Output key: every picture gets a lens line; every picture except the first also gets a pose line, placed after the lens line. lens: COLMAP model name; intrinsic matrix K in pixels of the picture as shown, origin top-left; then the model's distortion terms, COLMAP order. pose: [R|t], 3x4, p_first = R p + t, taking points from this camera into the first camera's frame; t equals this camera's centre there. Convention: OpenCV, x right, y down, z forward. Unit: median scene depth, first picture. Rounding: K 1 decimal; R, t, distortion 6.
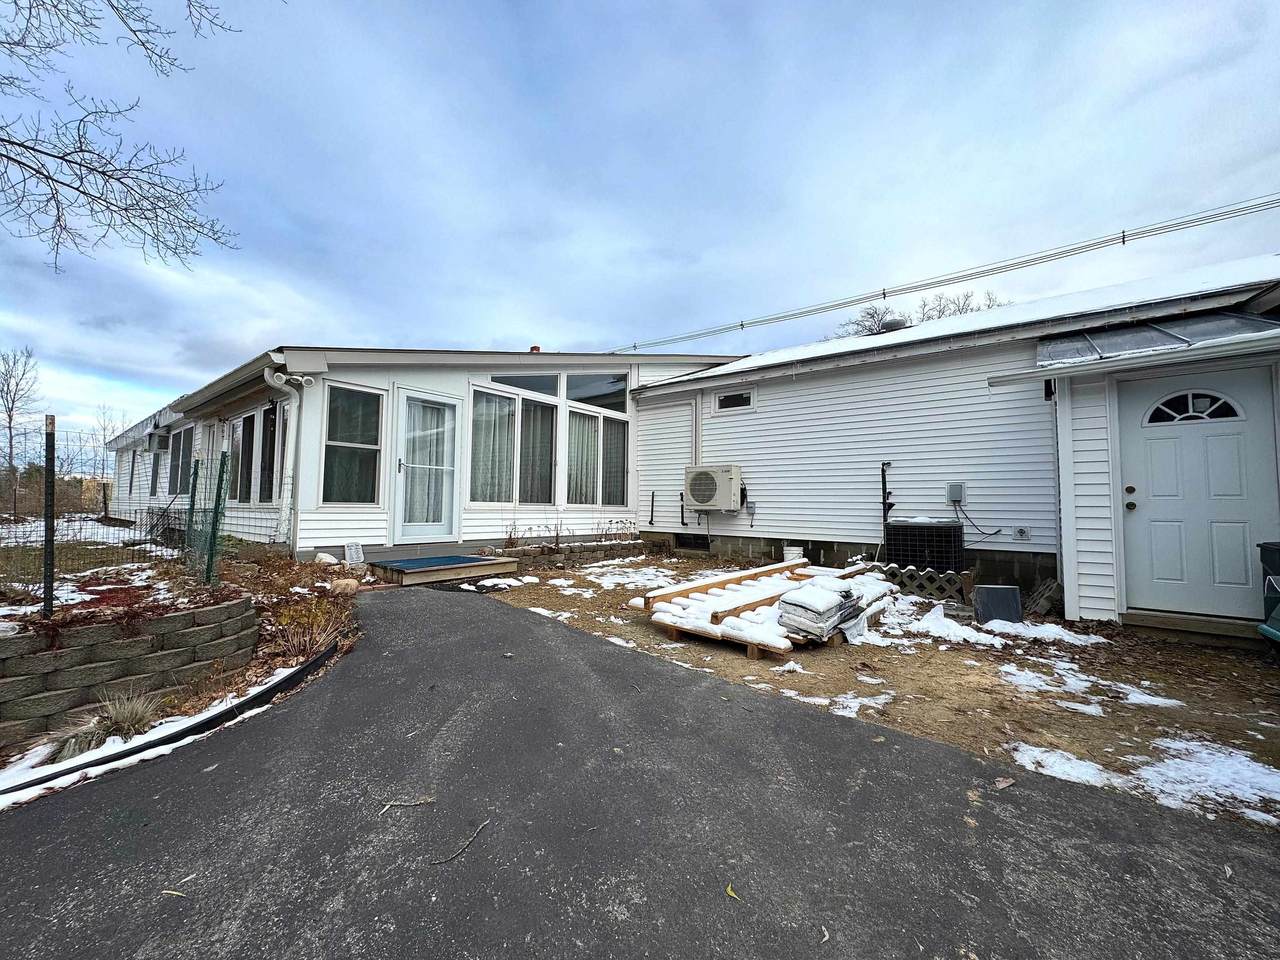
lens RADIAL K [[508.1, 0, 634.2], [0, 508.1, 479.3], [0, 0, 1]] dist [0.000183, 0.000238]
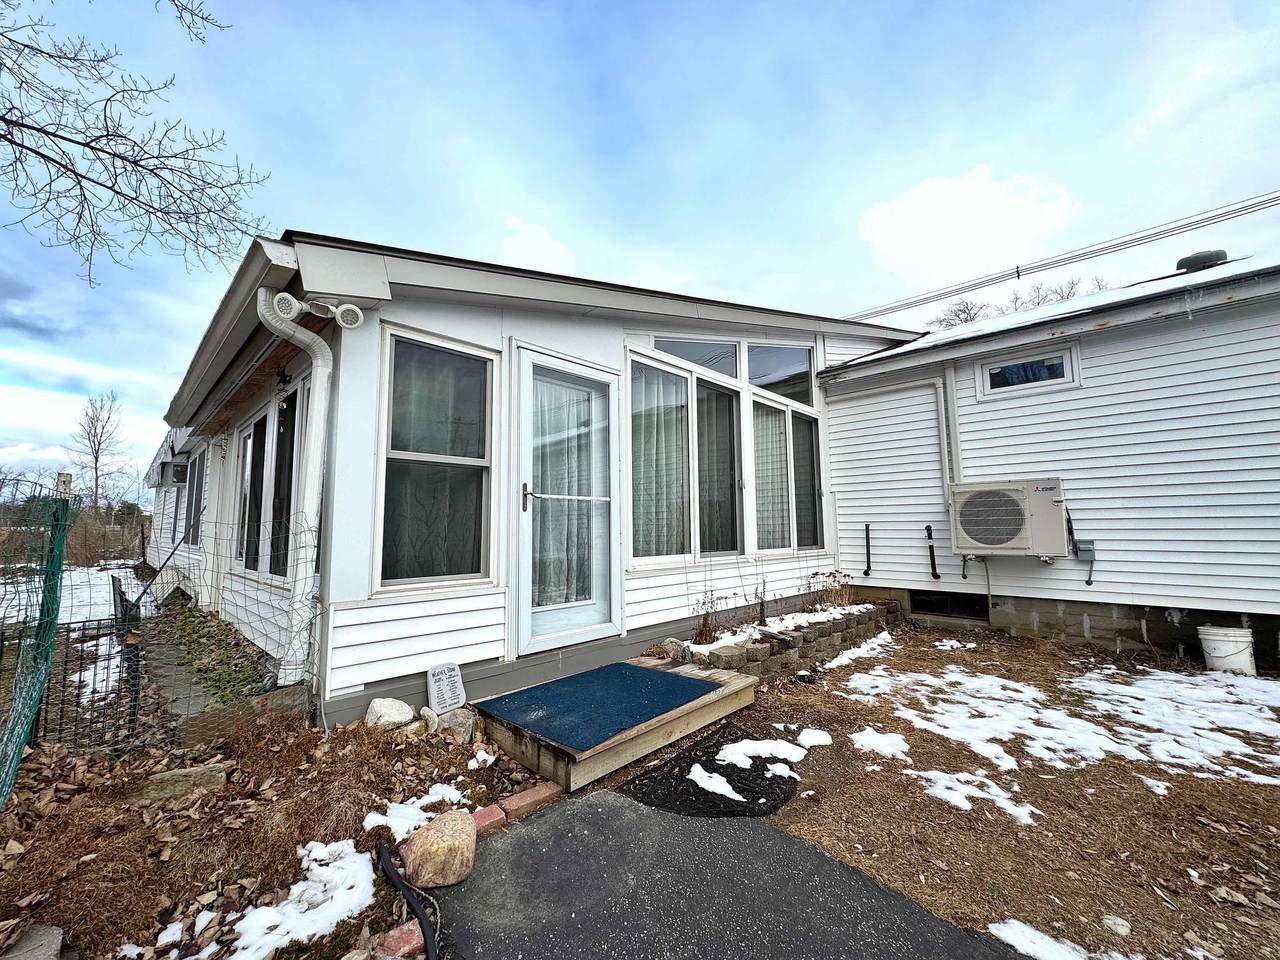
lens RADIAL K [[520.6, 0, 639.7], [0, 520.6, 478.4], [0, 0, 1]] dist [-0.001979, 0.000496]
pose [[0.995786, -0.031857, -0.085999, -0.283338], [0.028015, 0.998571, -0.045512, -0.017633], [0.087326, 0.042911, 0.995255, 0.460499]]
